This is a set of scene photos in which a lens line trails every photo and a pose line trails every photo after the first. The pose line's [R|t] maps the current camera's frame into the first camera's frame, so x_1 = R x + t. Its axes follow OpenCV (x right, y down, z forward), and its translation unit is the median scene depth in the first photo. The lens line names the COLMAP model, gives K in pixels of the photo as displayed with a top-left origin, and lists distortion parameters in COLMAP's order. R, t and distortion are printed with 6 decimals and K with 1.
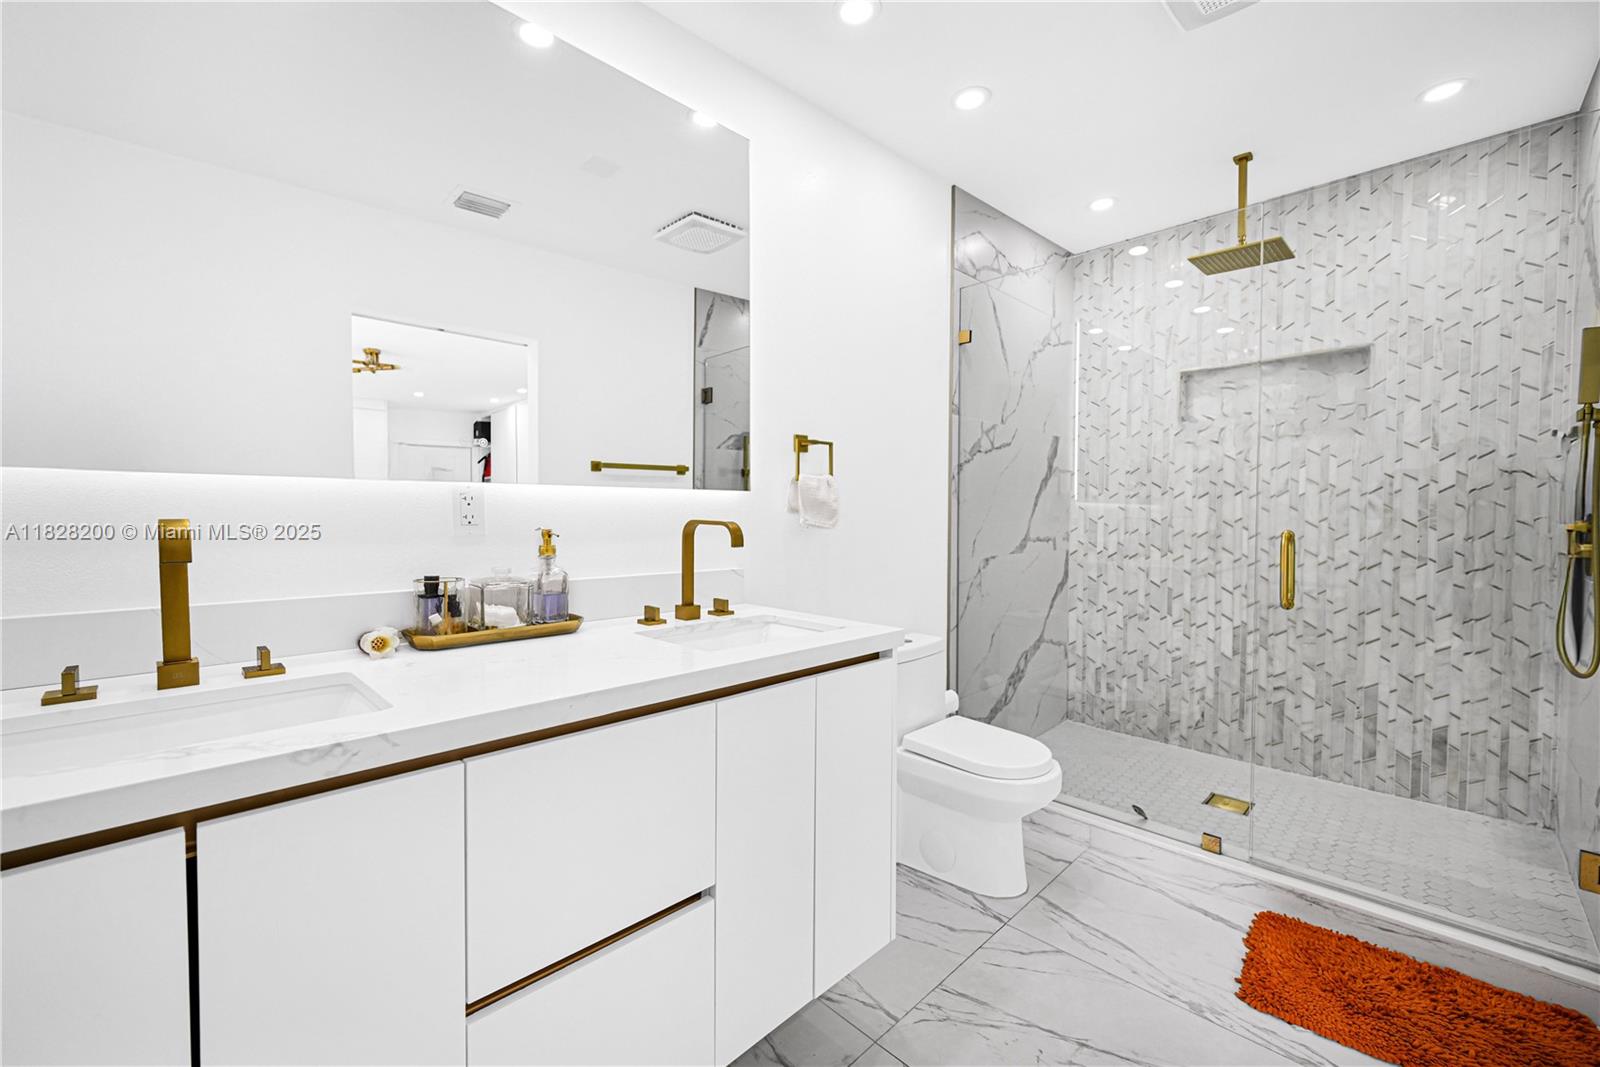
lens RADIAL K [[648.3, 0, 798.4], [0, 648.3, 532.1], [0, 0, 1]] dist [-0.000140, 0.000203]
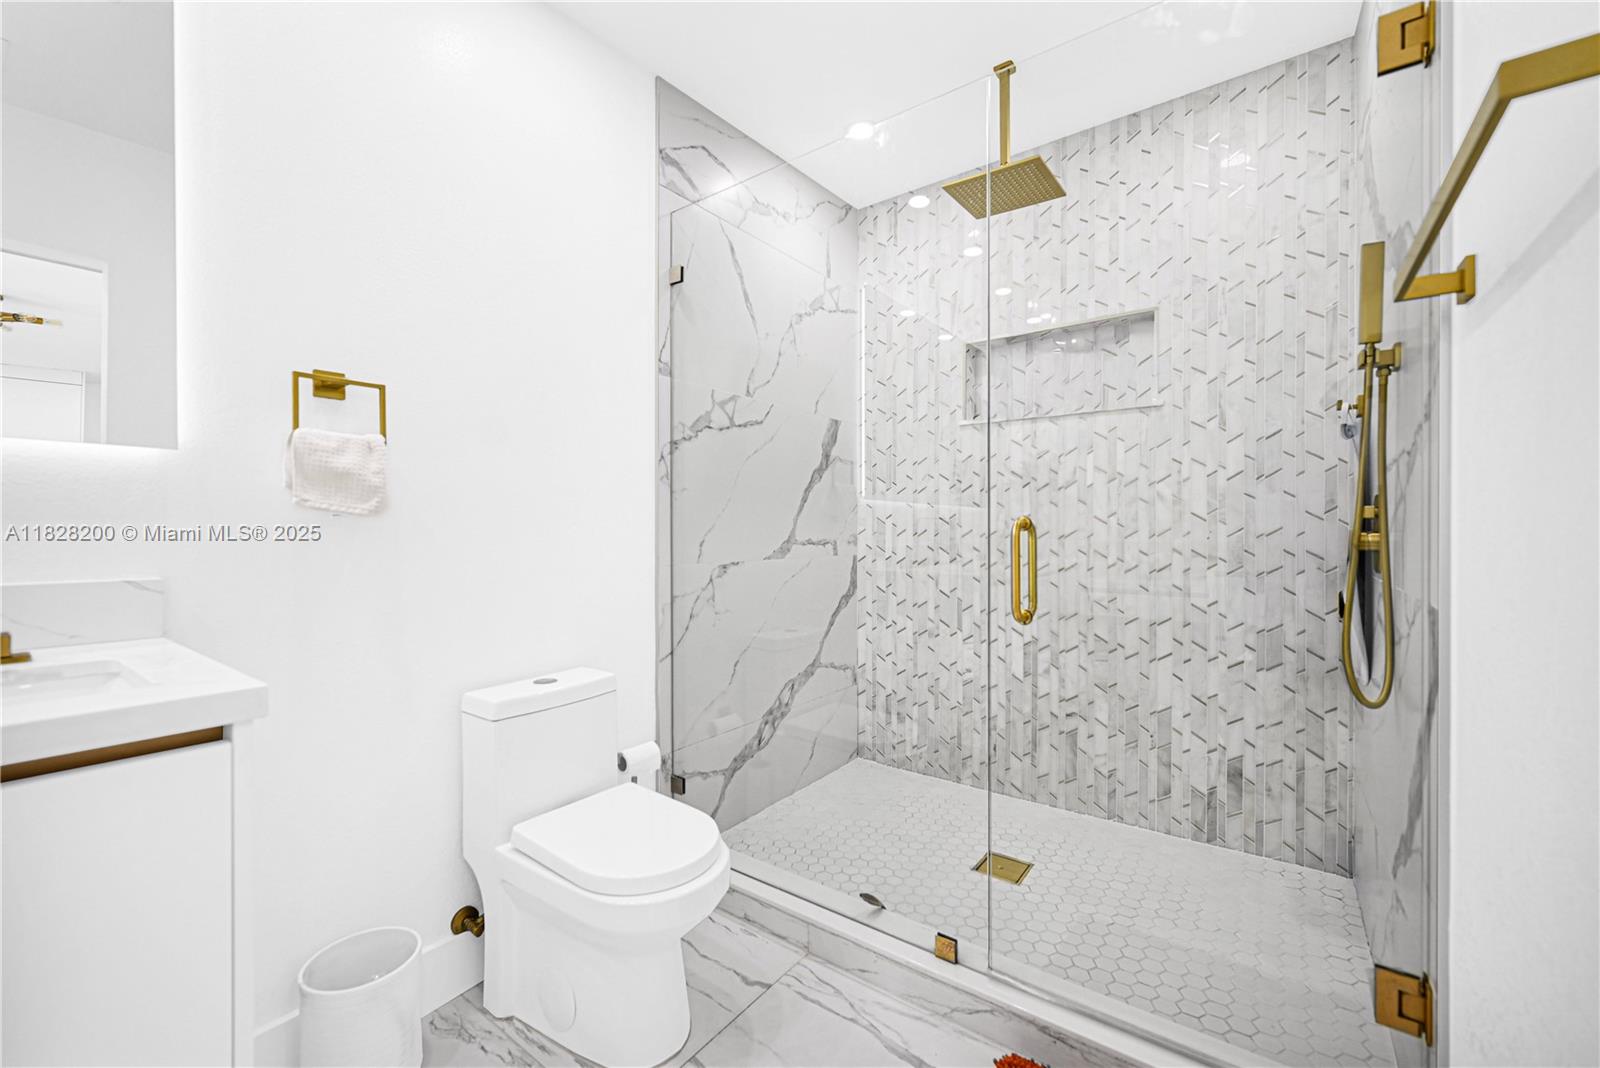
lens RADIAL K [[647.6, 0, 800.0], [0, 647.6, 534.0], [0, 0, 1]] dist [0.000392, -0.000403]
pose [[0.988834, -0.003679, 0.148975, 0.285950], [0.007062, 0.999729, -0.022189, 0.023054], [-0.148853, 0.022993, 0.988592, 0.228238]]
